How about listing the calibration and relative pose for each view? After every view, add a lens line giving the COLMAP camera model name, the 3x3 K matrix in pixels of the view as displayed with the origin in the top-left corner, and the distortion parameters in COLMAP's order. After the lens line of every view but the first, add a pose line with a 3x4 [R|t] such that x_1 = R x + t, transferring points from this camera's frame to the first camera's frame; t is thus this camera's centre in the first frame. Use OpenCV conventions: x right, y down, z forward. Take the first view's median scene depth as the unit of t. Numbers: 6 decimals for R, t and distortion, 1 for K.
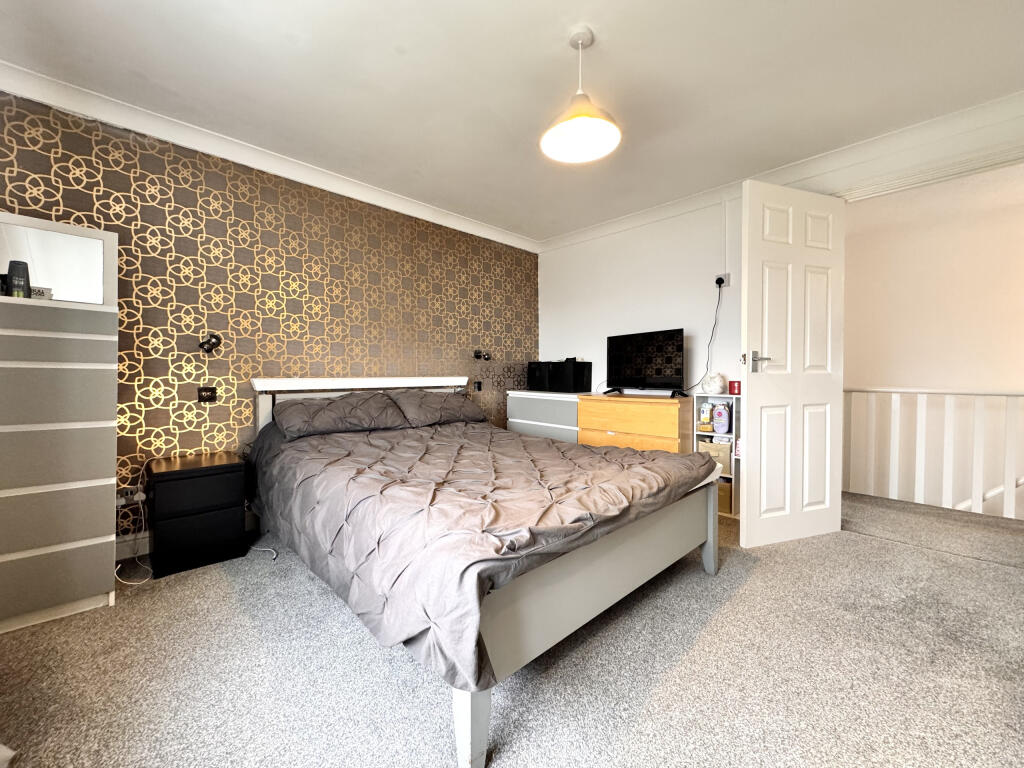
lens RADIAL K [[411.1, 0, 512.0], [0, 411.1, 384.0], [0, 0, 1]] dist [0.000589, 0.000097]
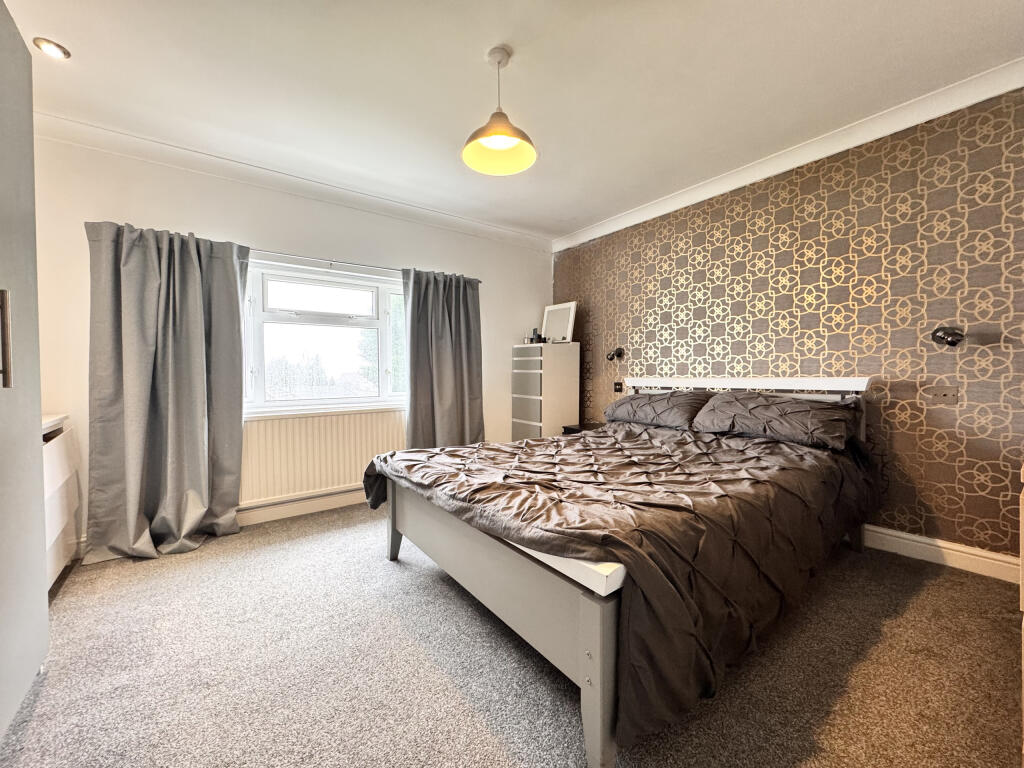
lens RADIAL K [[411.1, 0, 512.0], [0, 411.1, 384.0], [0, 0, 1]] dist [0.000589, 0.000097]
pose [[-0.128502, 0.024998, -0.991394, 0.524672], [-0.015964, 0.999501, 0.027272, -0.014107], [0.991581, 0.019331, -0.128038, 0.507380]]
